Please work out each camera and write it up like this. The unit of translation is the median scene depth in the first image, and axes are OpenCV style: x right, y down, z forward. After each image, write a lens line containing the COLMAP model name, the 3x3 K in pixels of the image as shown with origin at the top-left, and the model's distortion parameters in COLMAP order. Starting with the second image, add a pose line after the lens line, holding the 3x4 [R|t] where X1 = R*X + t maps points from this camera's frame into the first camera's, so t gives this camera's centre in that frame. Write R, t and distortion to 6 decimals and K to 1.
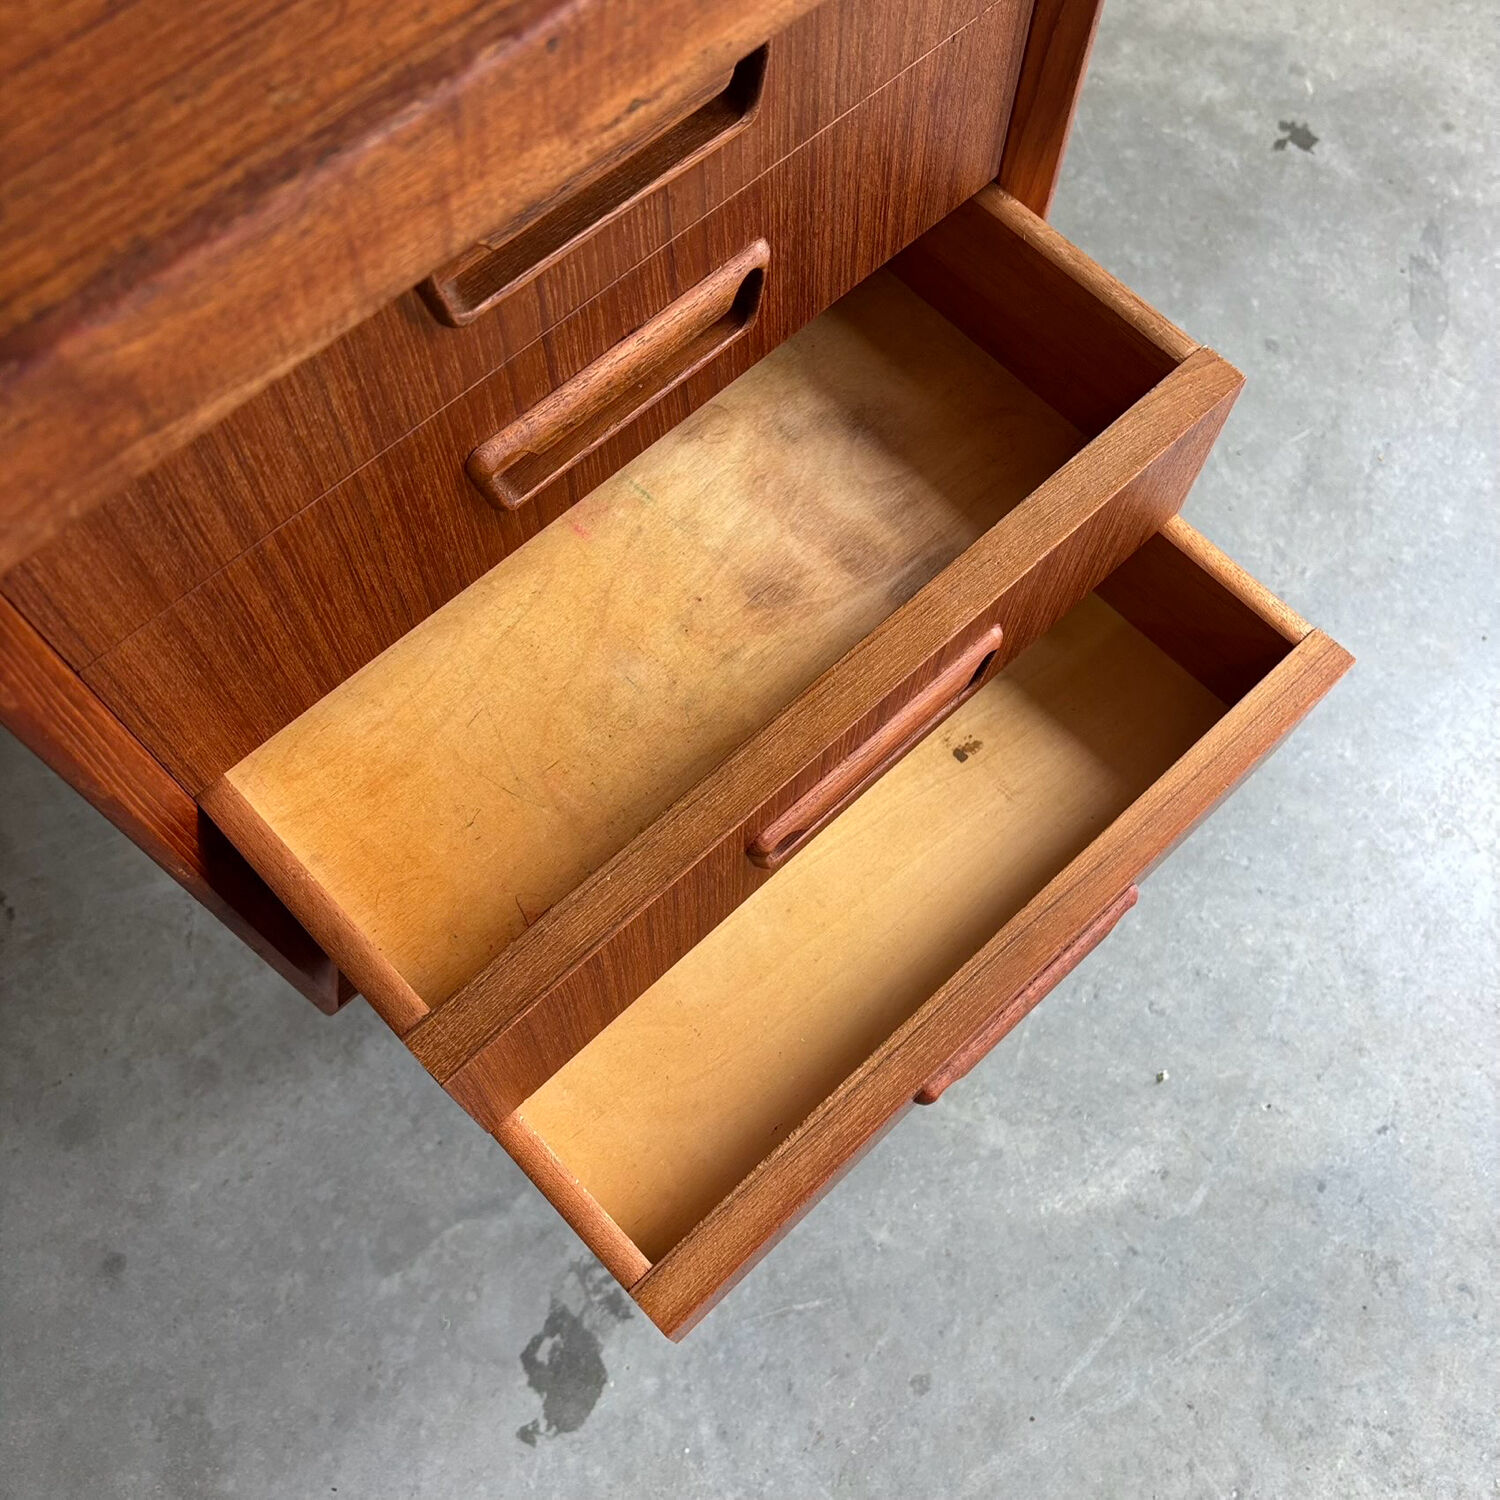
lens RADIAL K [[1493.8, 0, 733.4], [0, 1493.8, 749.8], [0, 0, 1]] dist [0.013029, 0.000000]
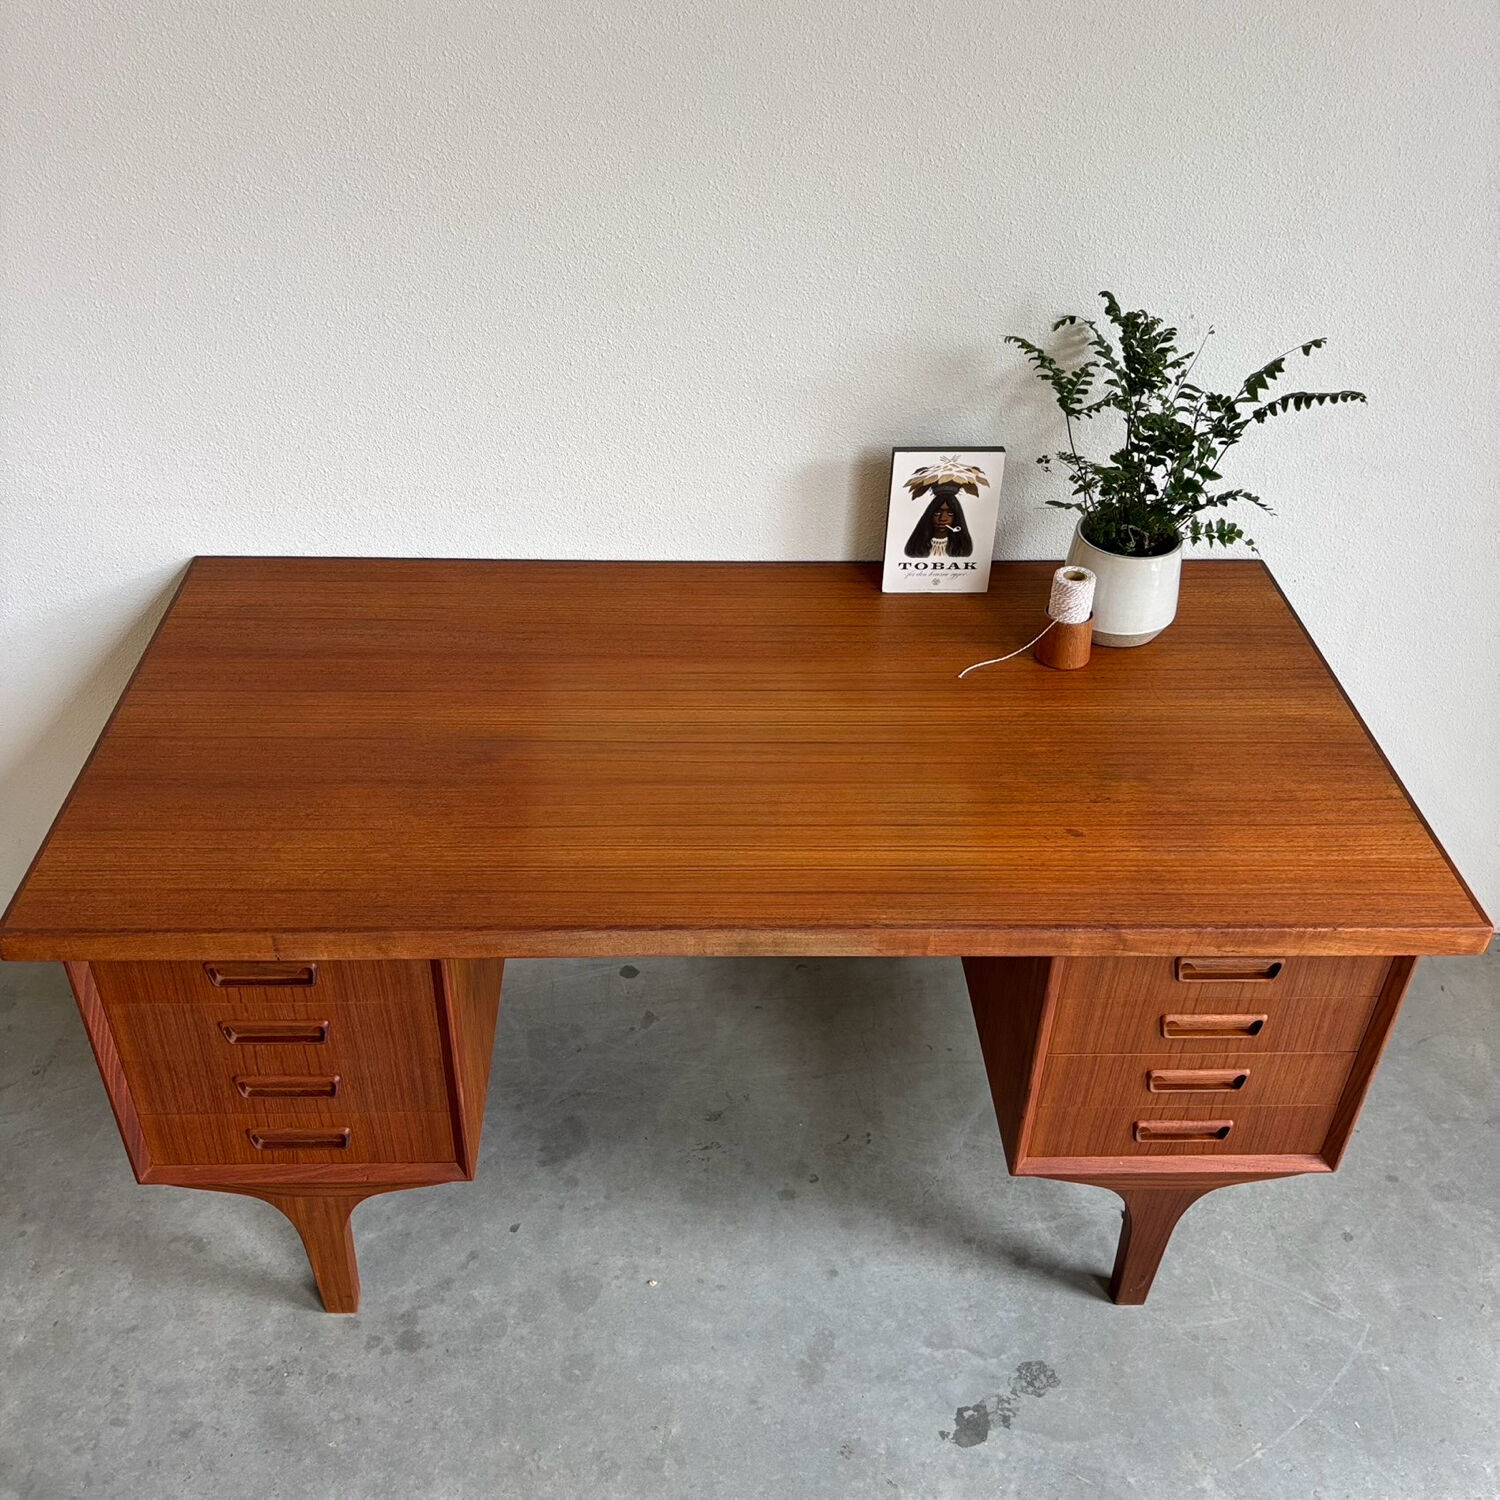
lens RADIAL K [[1493.8, 0, 734.0], [0, 1493.8, 757.4], [0, 0, 1]] dist [0.013029, 0.000000]
pose [[0.747562, 0.400412, -0.529925, 0.401094], [-0.621484, 0.703172, -0.345407, 0.703943], [0.234324, 0.587553, 0.774515, -1.367511]]
